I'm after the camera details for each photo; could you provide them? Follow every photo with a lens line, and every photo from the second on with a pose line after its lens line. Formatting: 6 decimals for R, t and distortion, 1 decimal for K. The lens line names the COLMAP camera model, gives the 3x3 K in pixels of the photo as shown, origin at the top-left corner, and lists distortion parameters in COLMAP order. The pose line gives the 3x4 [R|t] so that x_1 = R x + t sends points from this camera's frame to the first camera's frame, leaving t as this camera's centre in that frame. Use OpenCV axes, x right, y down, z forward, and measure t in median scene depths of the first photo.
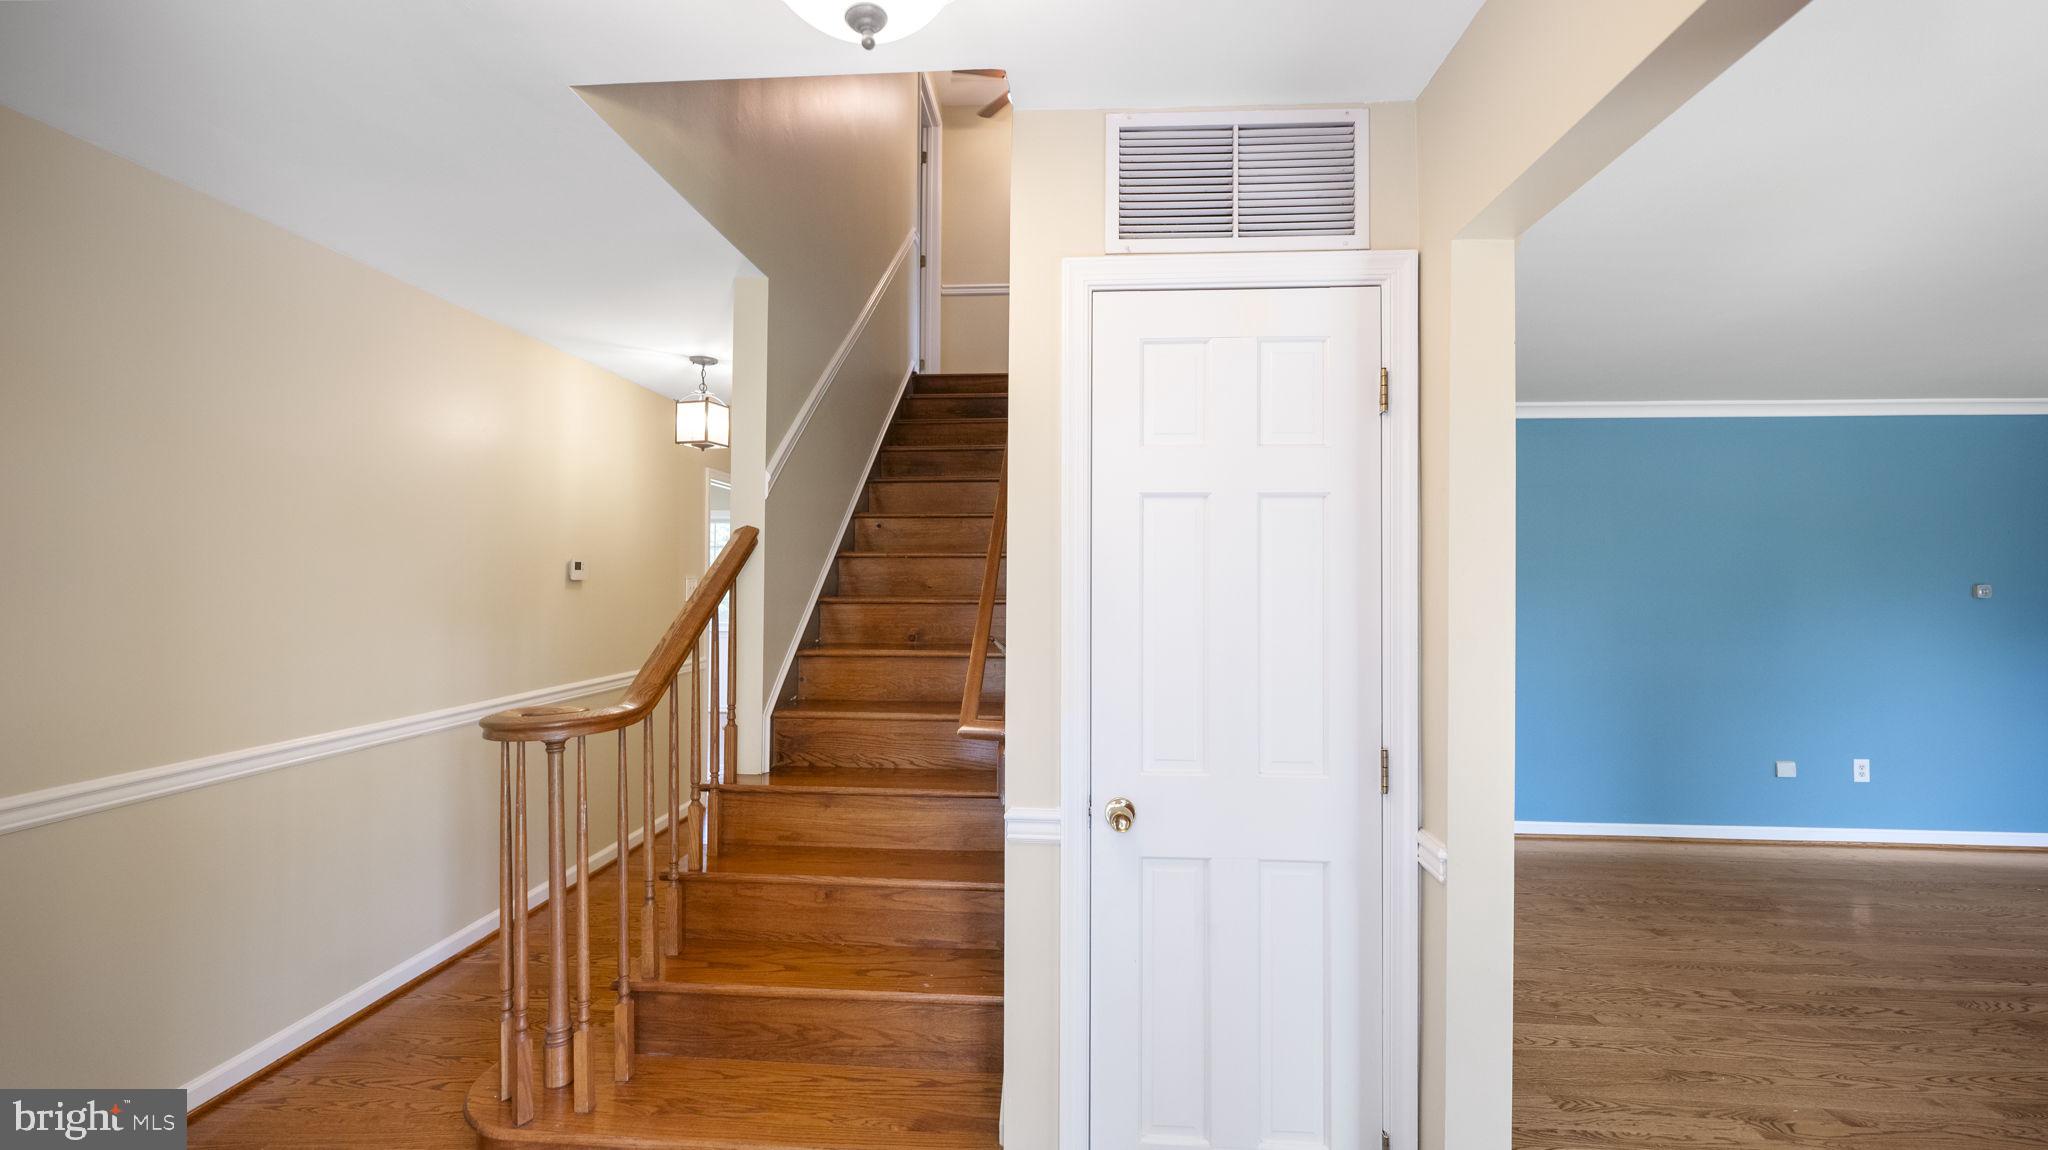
lens RADIAL K [[864.2, 0, 1024.2], [0, 864.2, 581.4], [0, 0, 1]] dist [-0.002493, -0.000965]
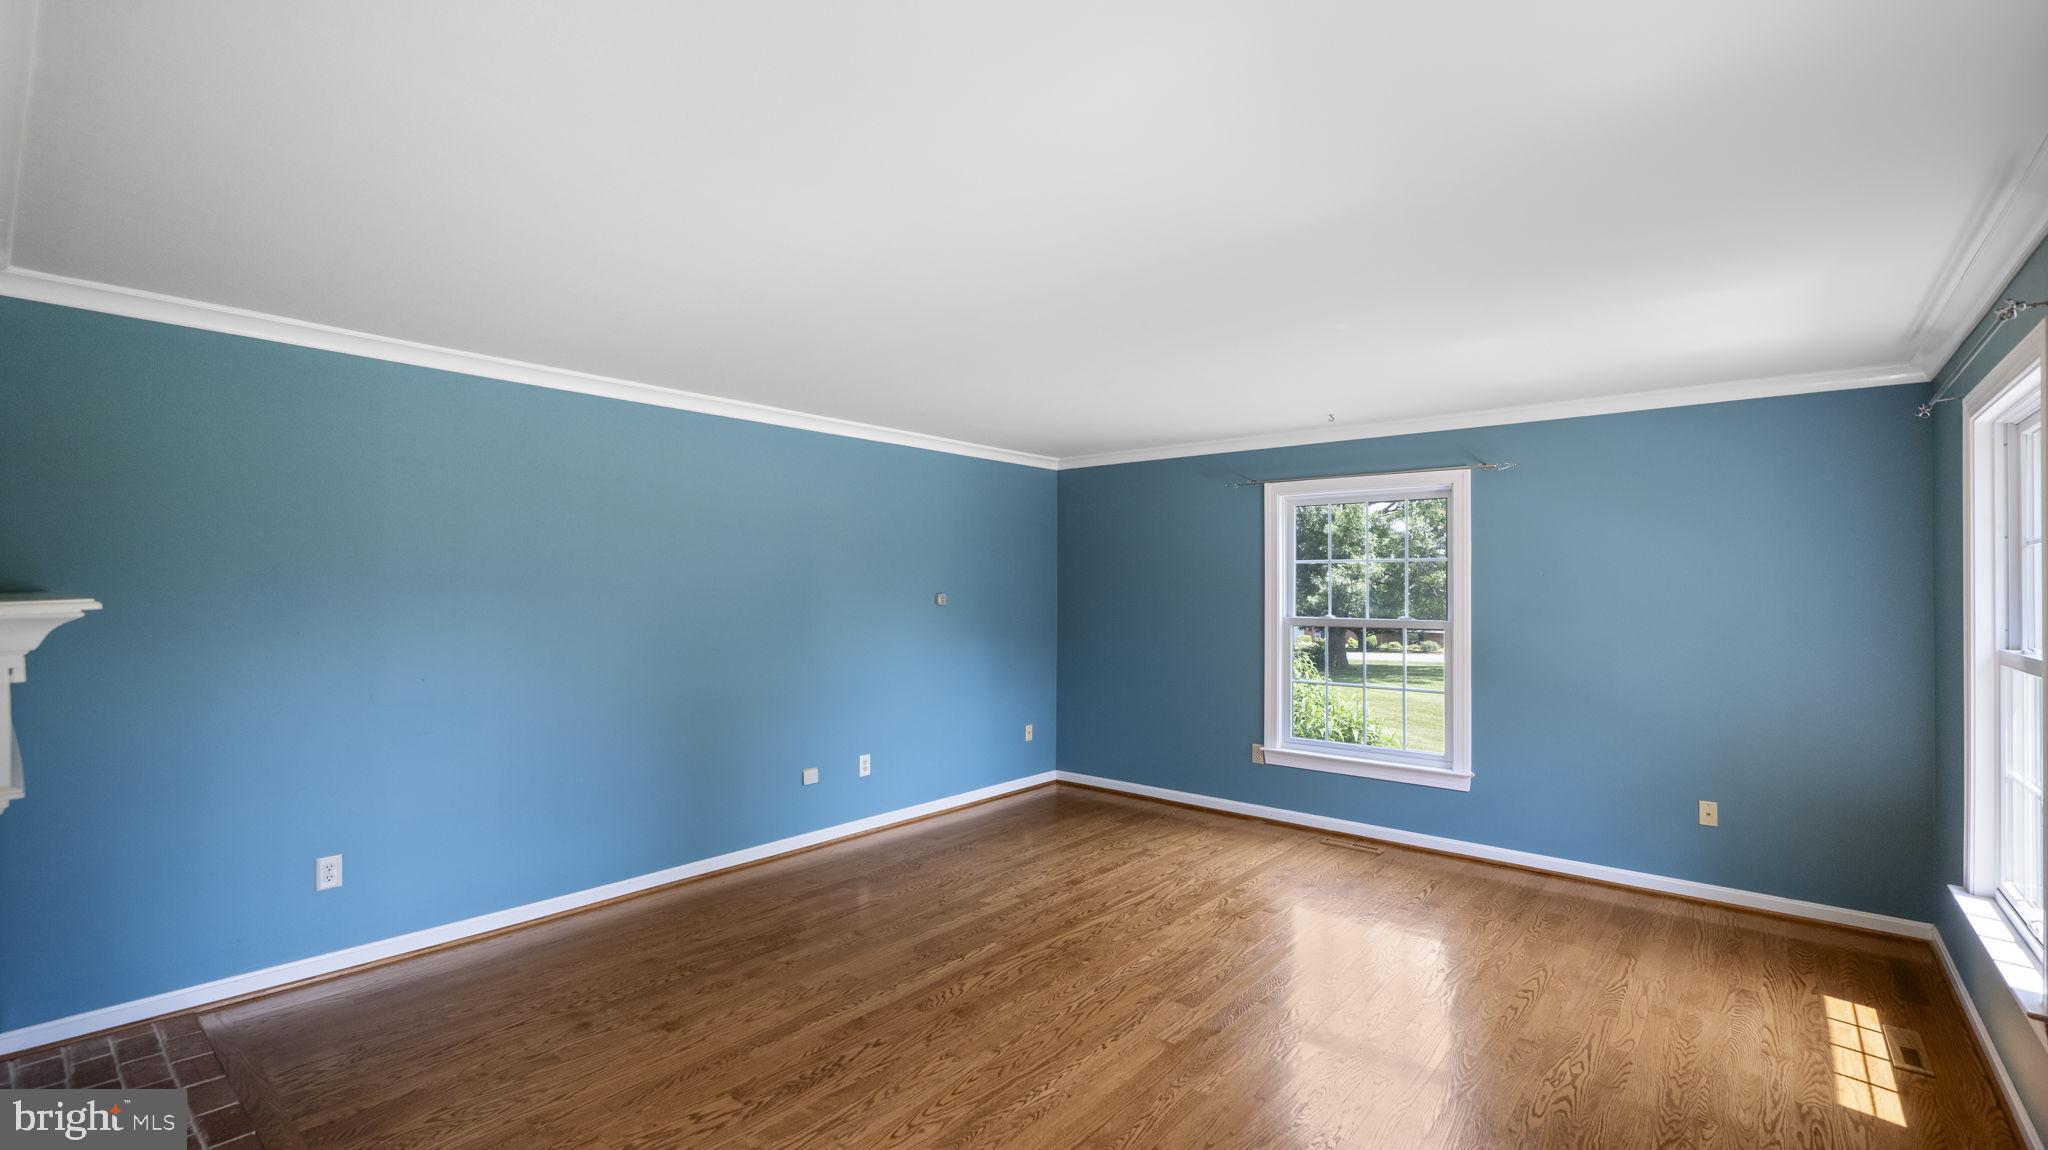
lens RADIAL K [[864.2, 0, 1025.3], [0, 864.2, 579.9], [0, 0, 1]] dist [-0.002493, -0.000965]
pose [[0.595639, 0.004479, 0.803240, 0.283902], [-0.003317, 0.999990, -0.003116, -0.026033], [-0.803245, -0.000808, 0.595648, 0.241030]]
